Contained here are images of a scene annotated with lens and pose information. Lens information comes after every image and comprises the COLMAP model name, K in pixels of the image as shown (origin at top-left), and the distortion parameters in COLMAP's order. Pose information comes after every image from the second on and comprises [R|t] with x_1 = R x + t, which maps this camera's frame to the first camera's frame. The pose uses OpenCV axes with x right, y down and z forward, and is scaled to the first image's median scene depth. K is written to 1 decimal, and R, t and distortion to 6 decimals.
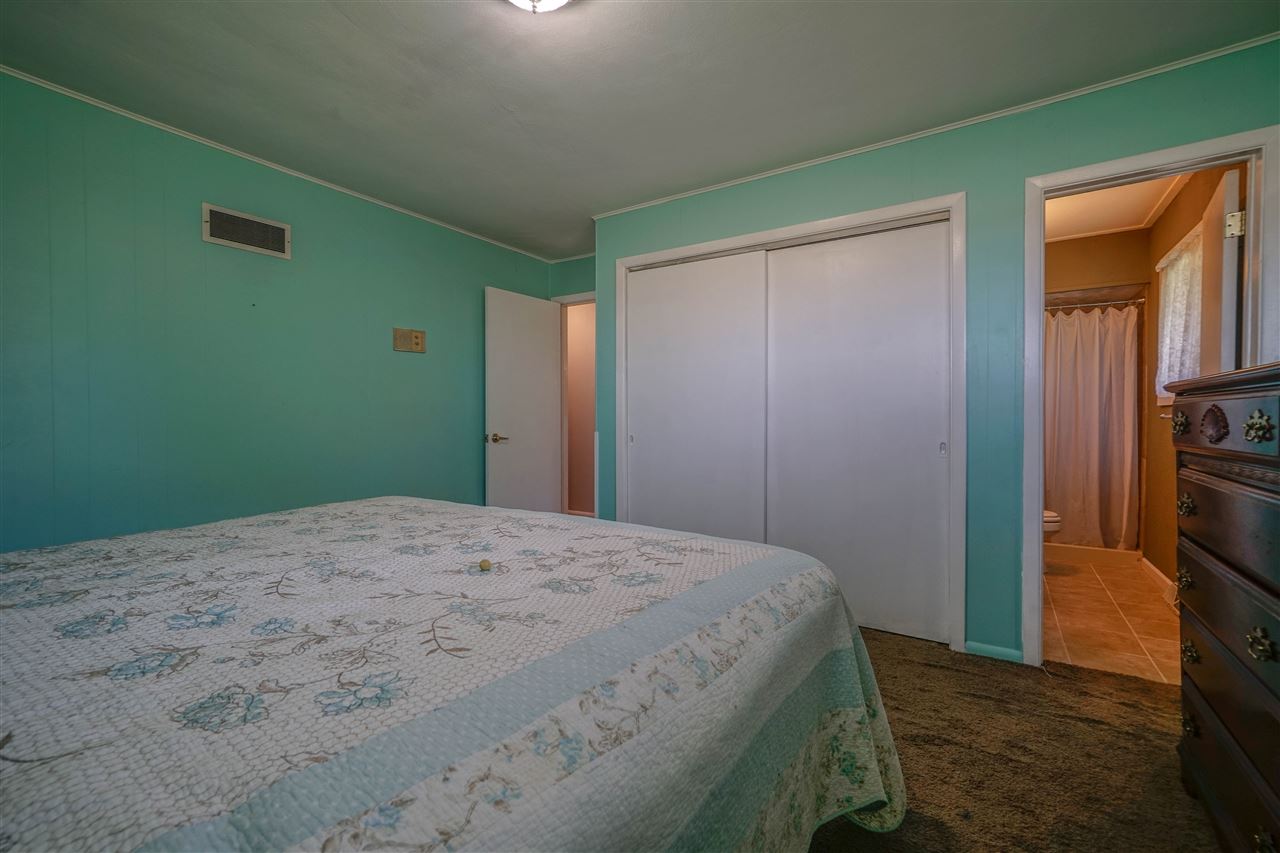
lens RADIAL K [[548.4, 0, 636.0], [0, 548.4, 424.2], [0, 0, 1]] dist [0.004787, 0.001769]
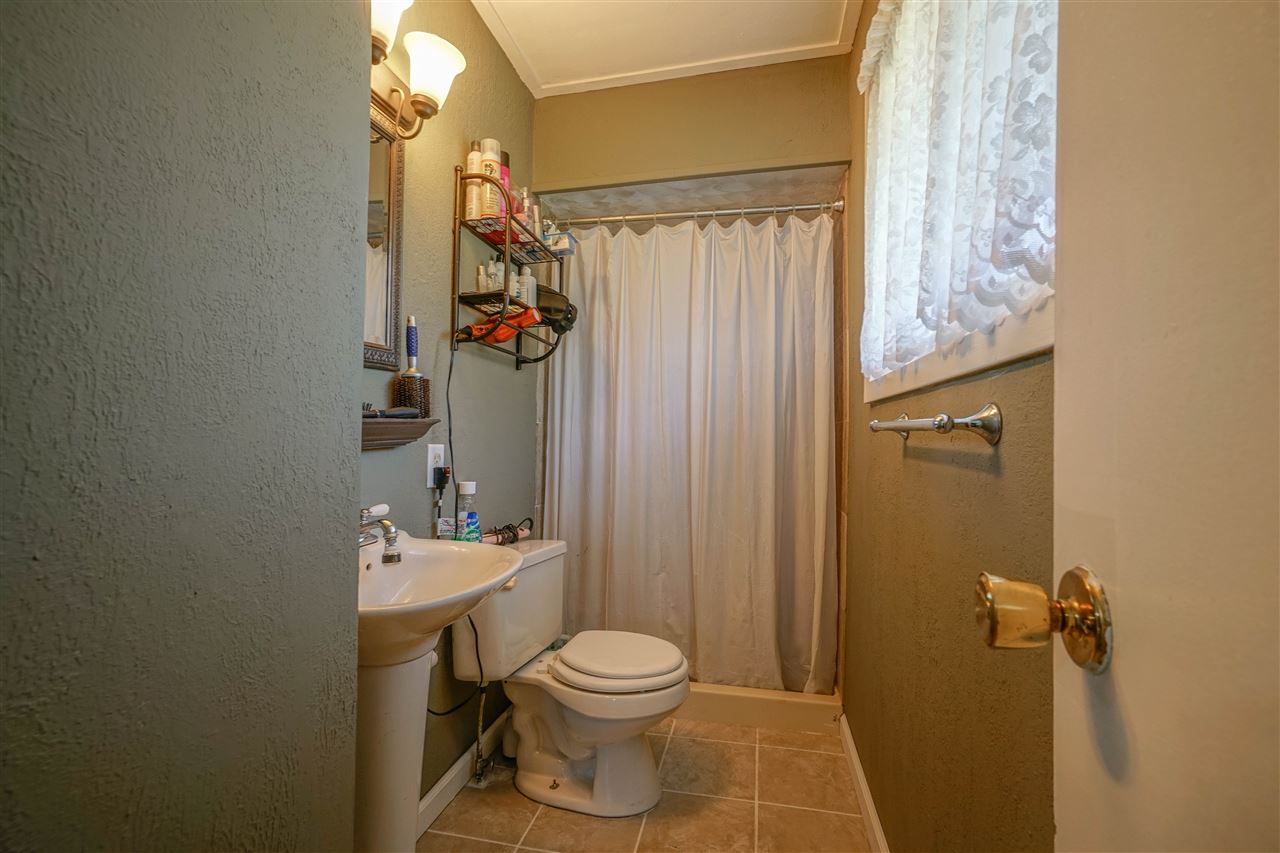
lens RADIAL K [[548.4, 0, 642.4], [0, 548.4, 429.9], [0, 0, 1]] dist [0.004787, 0.001769]
pose [[0.932700, 0.007046, 0.360585, 0.556626], [-0.001778, 0.999887, -0.014940, -0.005043], [-0.360649, 0.013294, 0.932607, 0.585538]]
